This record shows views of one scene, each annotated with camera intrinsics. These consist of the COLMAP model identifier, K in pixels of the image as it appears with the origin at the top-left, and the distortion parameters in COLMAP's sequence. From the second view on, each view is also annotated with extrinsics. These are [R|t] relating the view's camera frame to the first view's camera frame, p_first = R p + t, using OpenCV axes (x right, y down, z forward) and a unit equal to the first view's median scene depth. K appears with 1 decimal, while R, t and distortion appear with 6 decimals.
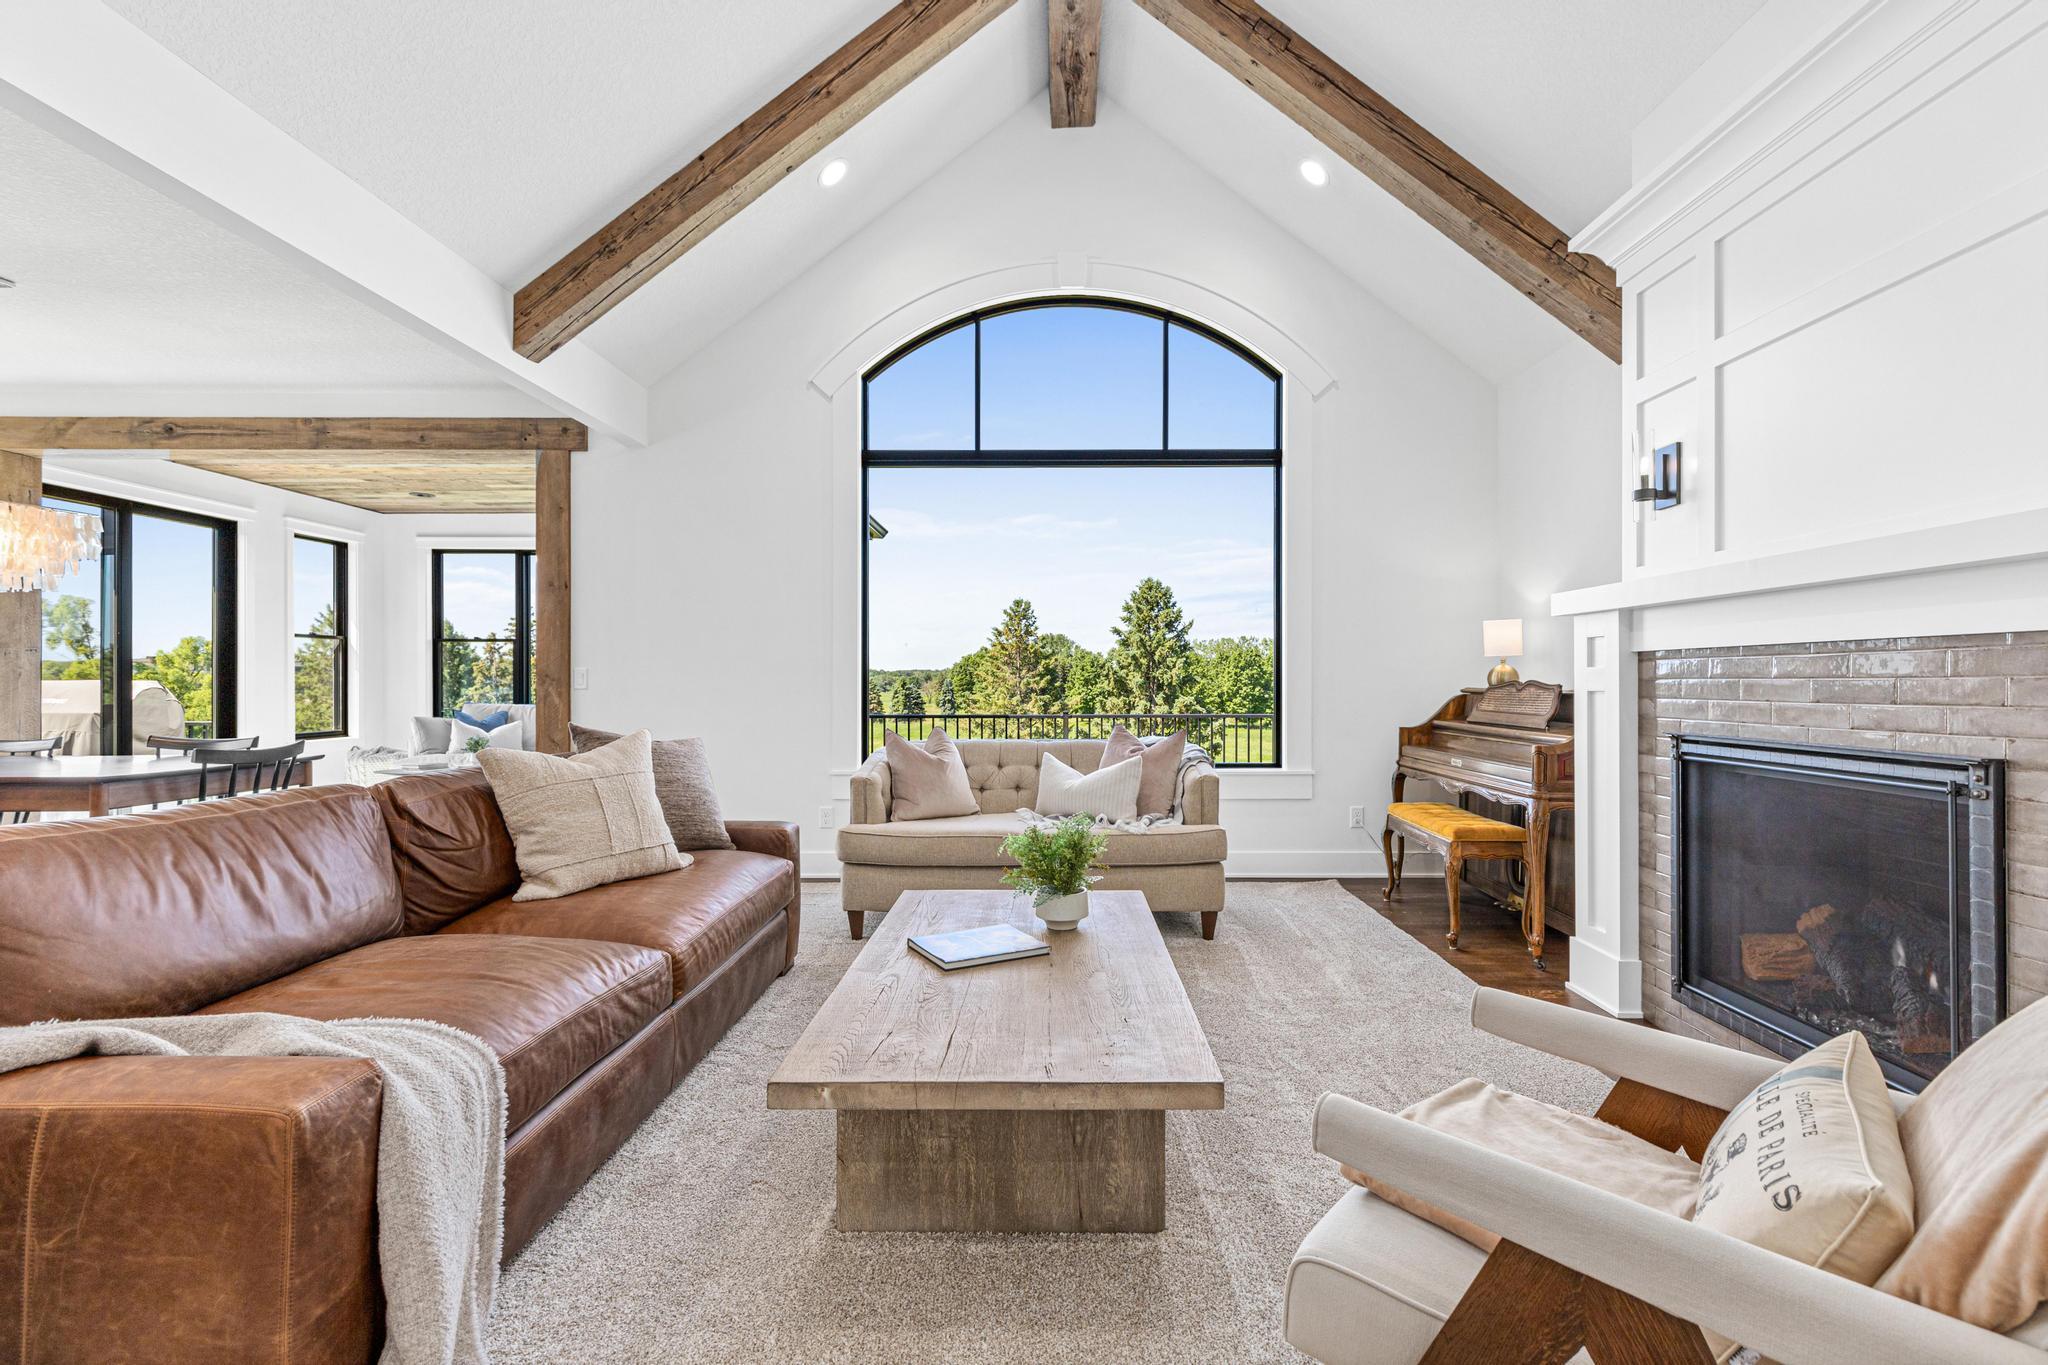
lens RADIAL K [[944.3, 0, 1049.4], [0, 944.3, 676.8], [0, 0, 1]] dist [0.010296, -0.001154]
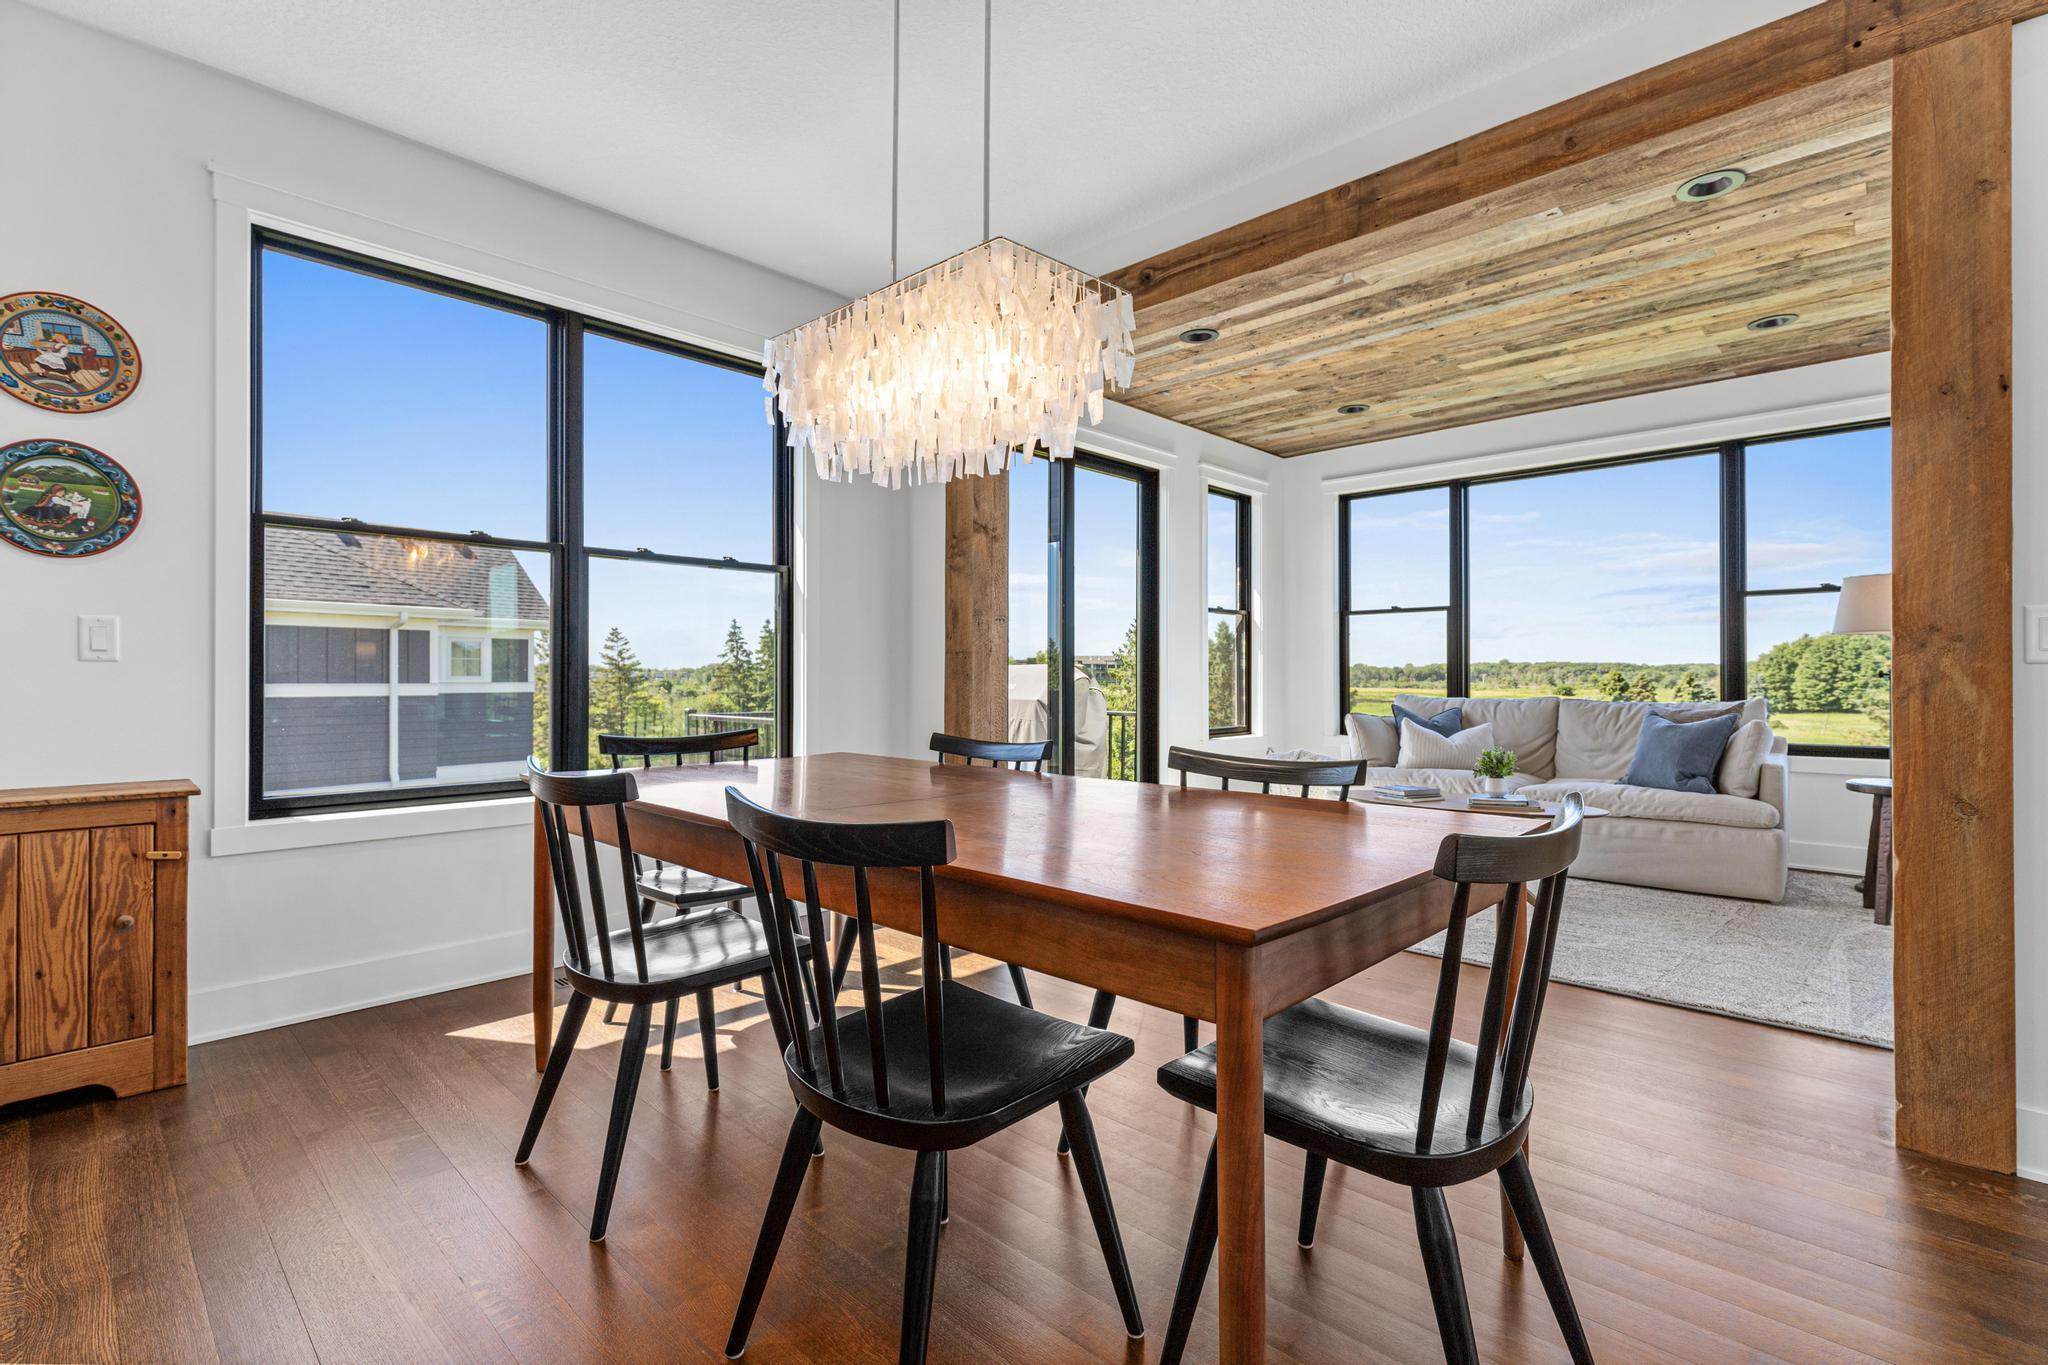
lens RADIAL K [[928.2, 0, 1029.3], [0, 928.2, 674.8], [0, 0, 1]] dist [0.005736, -0.000427]
pose [[0.728335, 0.000321, -0.685221, -0.585376], [0.001426, 0.999997, 0.001985, 0.017968], [0.685220, -0.002423, 0.728332, 0.511043]]
